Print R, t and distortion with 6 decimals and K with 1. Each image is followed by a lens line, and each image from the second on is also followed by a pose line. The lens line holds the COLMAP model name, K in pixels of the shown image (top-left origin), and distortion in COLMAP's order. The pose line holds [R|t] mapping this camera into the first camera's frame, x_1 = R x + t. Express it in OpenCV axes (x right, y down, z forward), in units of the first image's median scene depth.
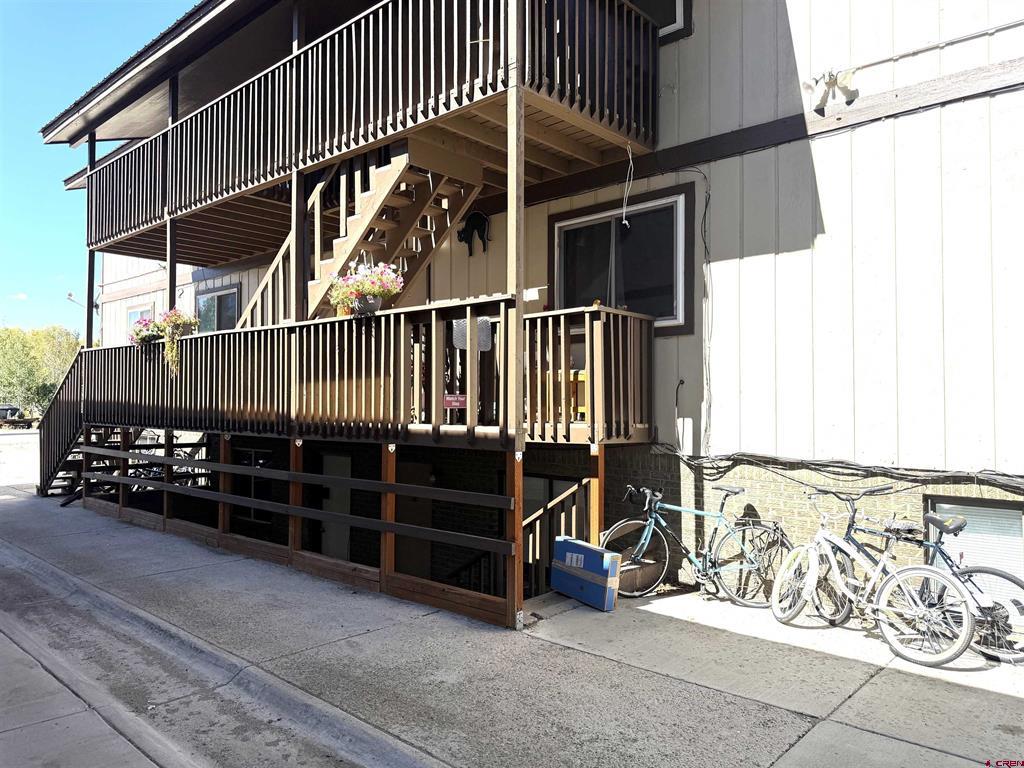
lens RADIAL K [[713.3, 0, 519.7], [0, 713.3, 388.4], [0, 0, 1]] dist [0.071351, -0.088394]
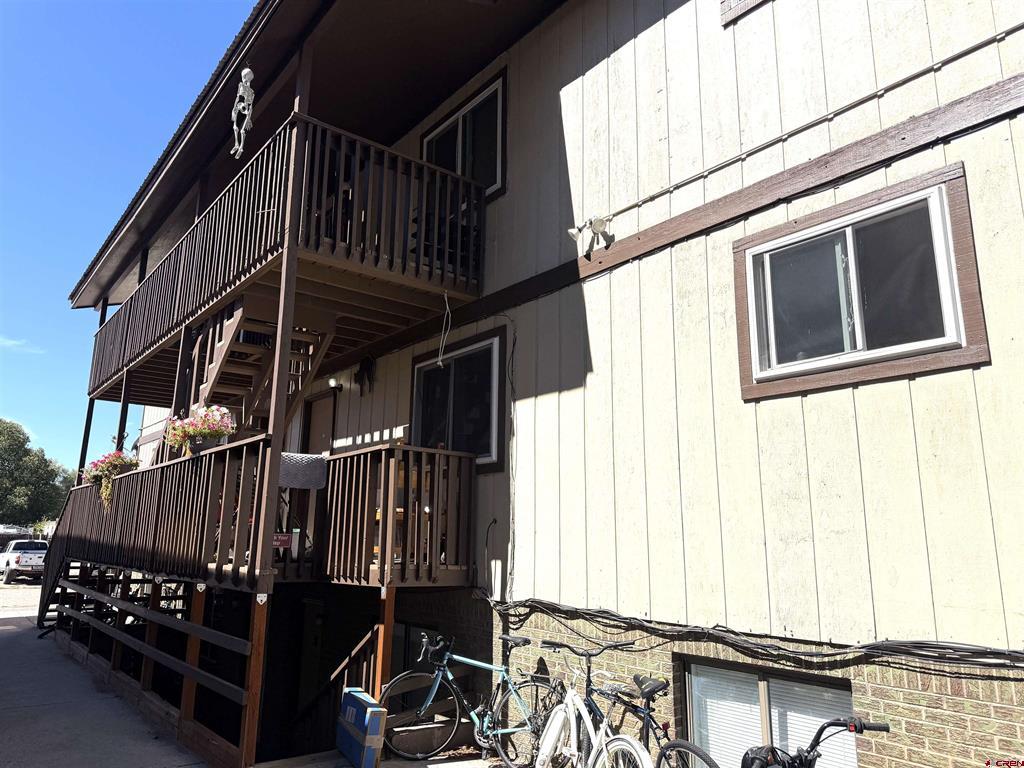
lens RADIAL K [[712.0, 0, 512.0], [0, 712.0, 384.0], [0, 0, 1]] dist [0.103966, -0.191149]
pose [[0.987981, -0.019278, -0.153370, 0.430495], [-0.011217, 0.980635, -0.195521, -0.003053], [0.154169, 0.194892, 0.968633, 0.026891]]
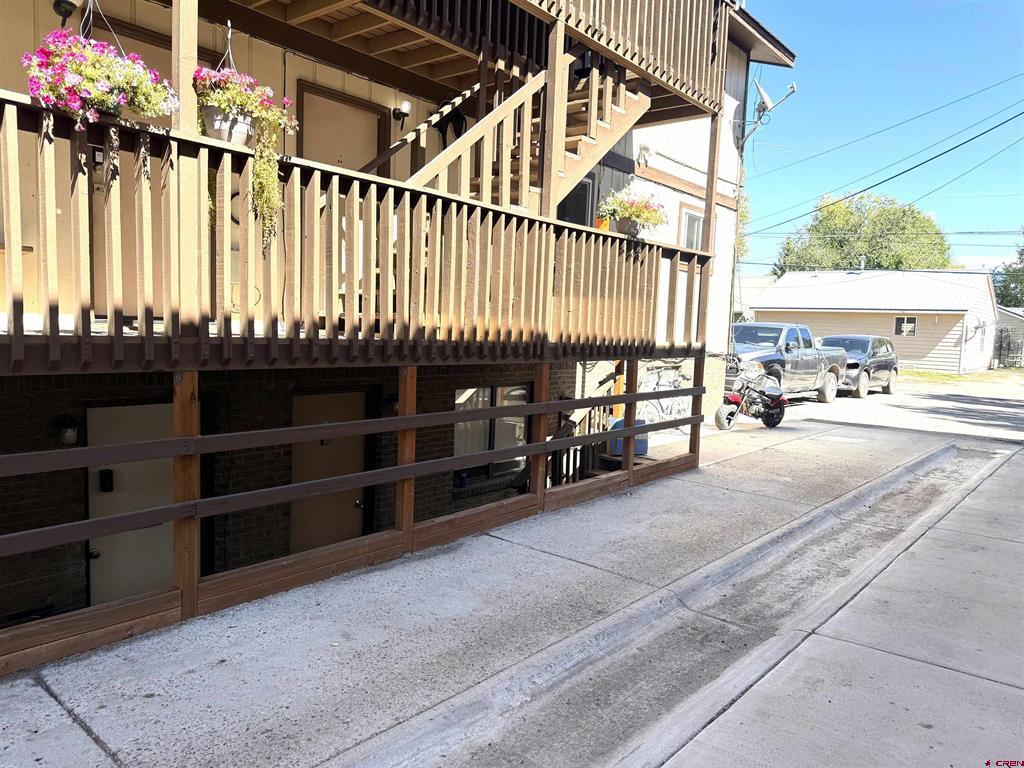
lens RADIAL K [[713.3, 0, 519.7], [0, 713.3, 388.4], [0, 0, 1]] dist [0.071351, -0.088394]
pose [[-0.037622, -0.089872, 0.995242, -1.383509], [-0.055464, 0.994600, 0.087718, 0.035766], [-0.997752, -0.051901, -0.042403, 1.304973]]
